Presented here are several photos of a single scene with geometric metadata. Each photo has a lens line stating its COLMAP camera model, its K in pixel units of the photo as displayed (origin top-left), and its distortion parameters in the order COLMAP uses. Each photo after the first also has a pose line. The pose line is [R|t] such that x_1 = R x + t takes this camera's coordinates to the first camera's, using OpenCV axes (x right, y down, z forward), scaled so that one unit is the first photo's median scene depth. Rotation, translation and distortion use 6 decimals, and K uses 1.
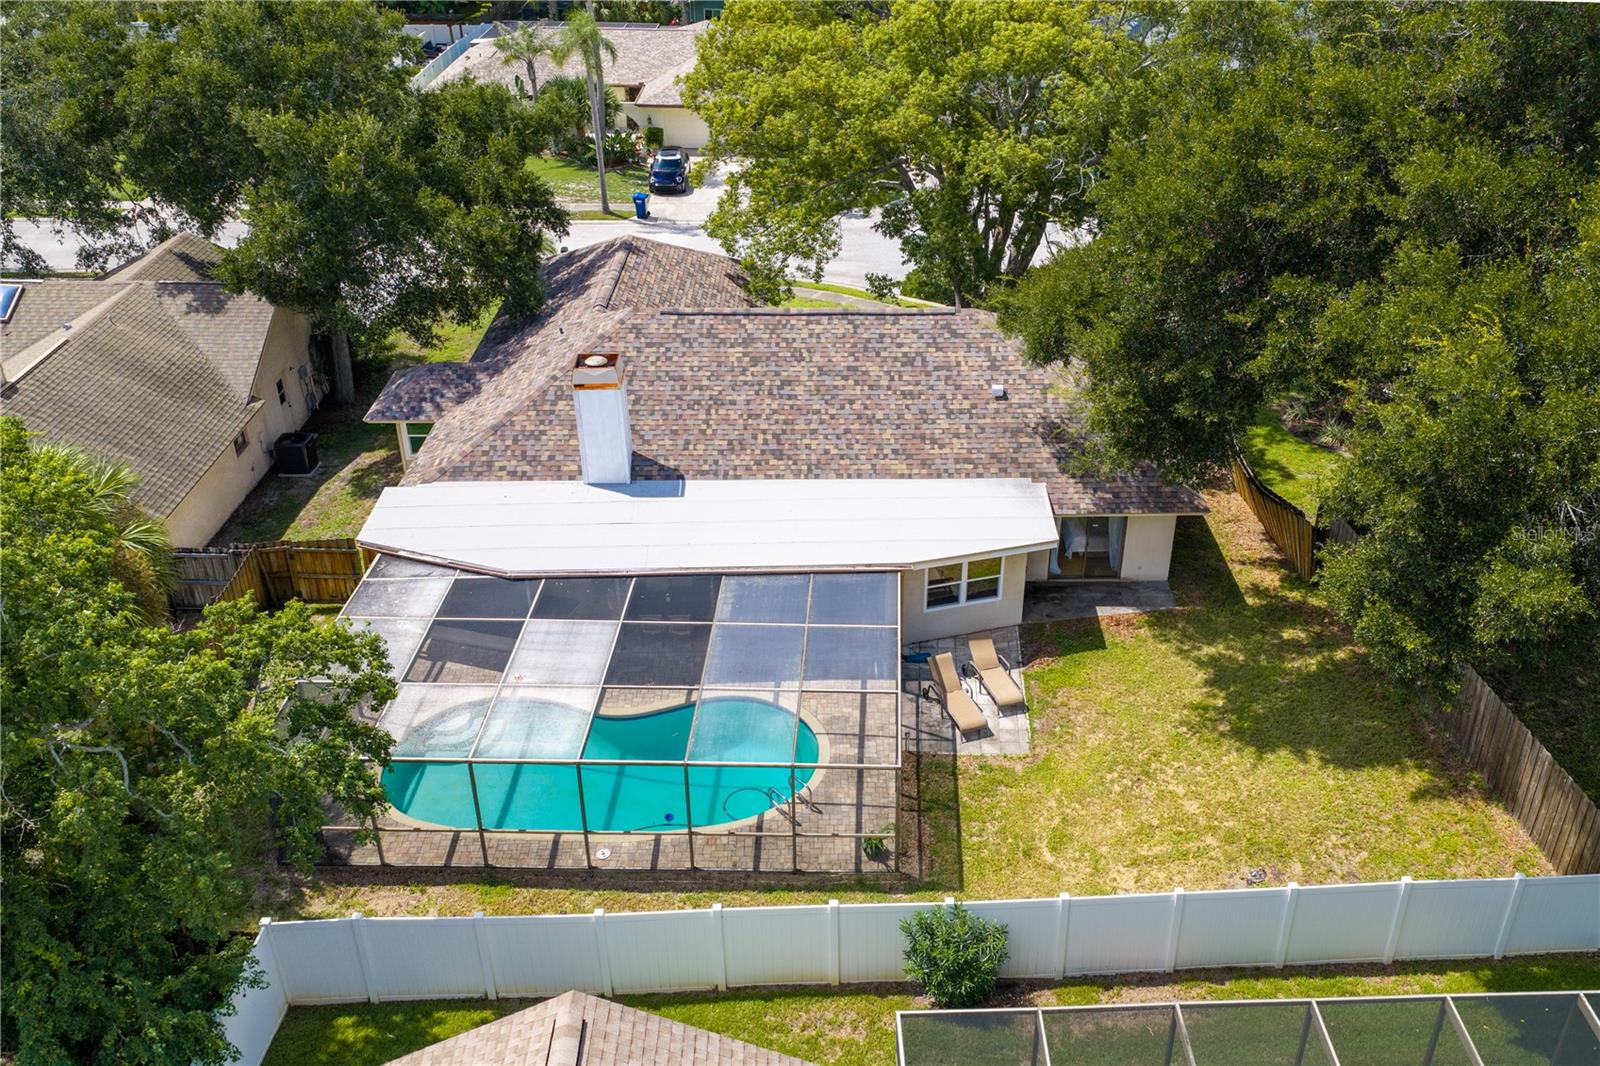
lens RADIAL K [[1341.7, 0, 803.4], [0, 1341.7, 532.2], [0, 0, 1]] dist [0.022191, -0.021902]
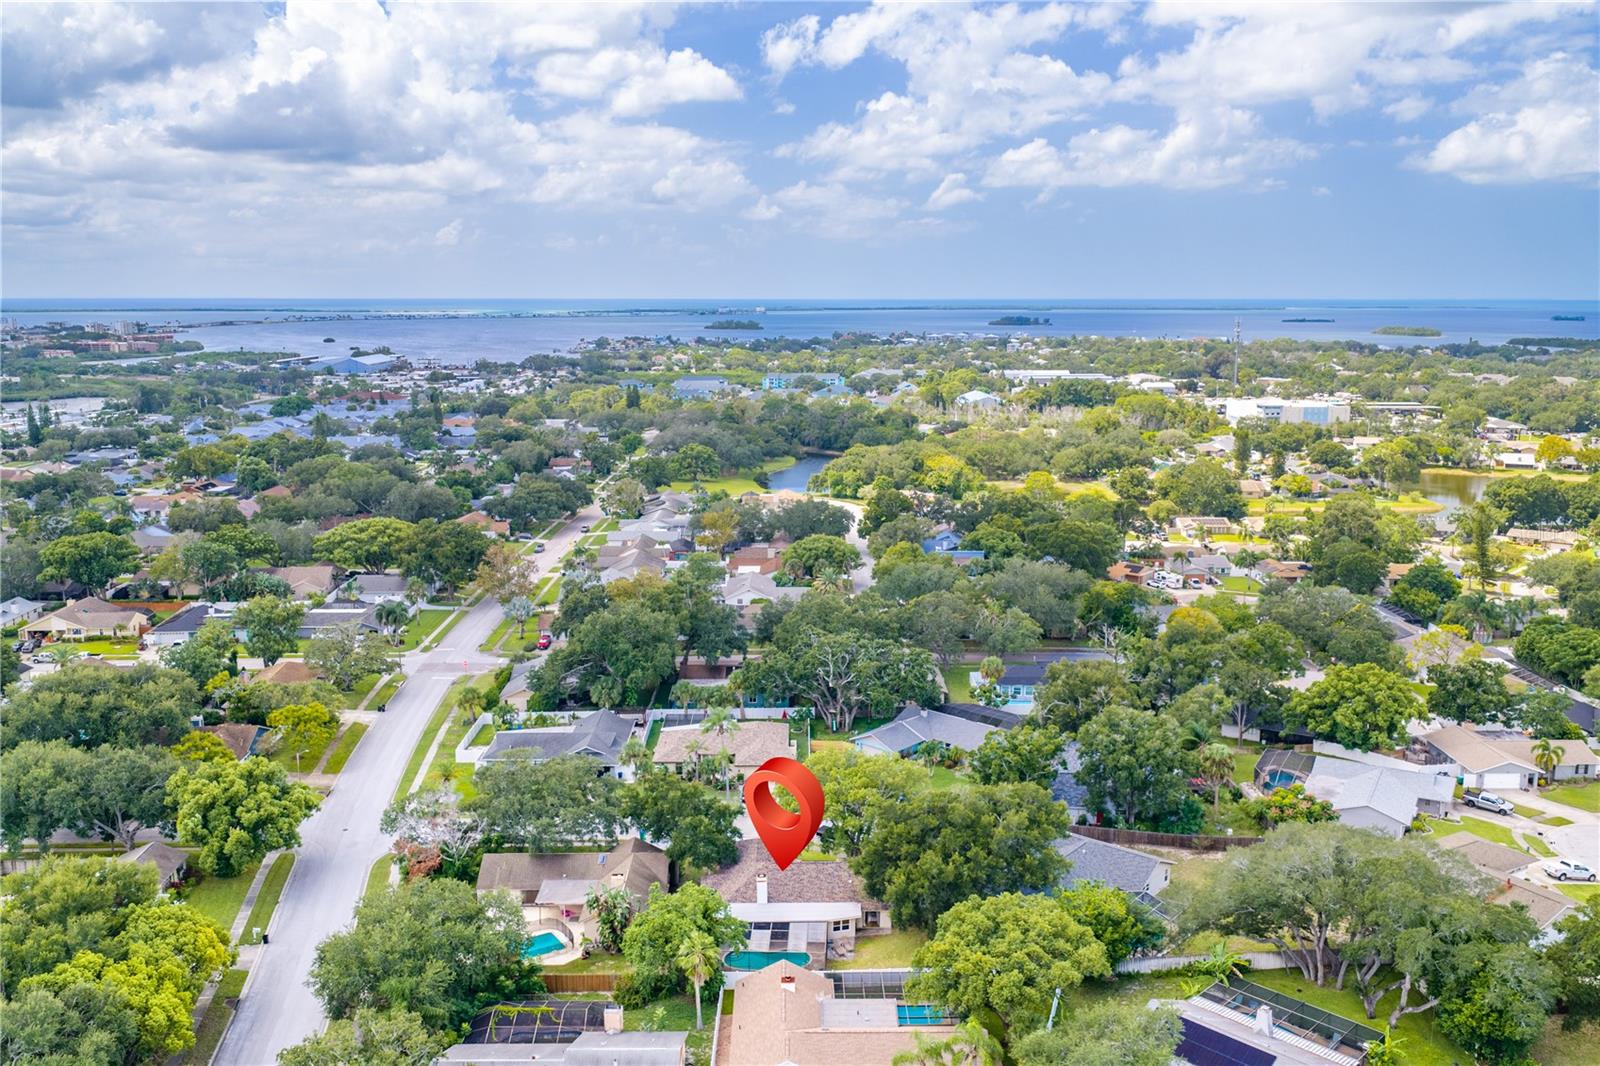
lens RADIAL K [[1341.7, 0, 802.9], [0, 1341.7, 540.1], [0, 0, 1]] dist [0.022191, -0.021902]
pose [[0.999043, -0.000938, 0.043720, -0.199515], [0.015430, 0.943024, -0.332366, 0.306652], [-0.040917, 0.332722, 0.942137, -3.578775]]
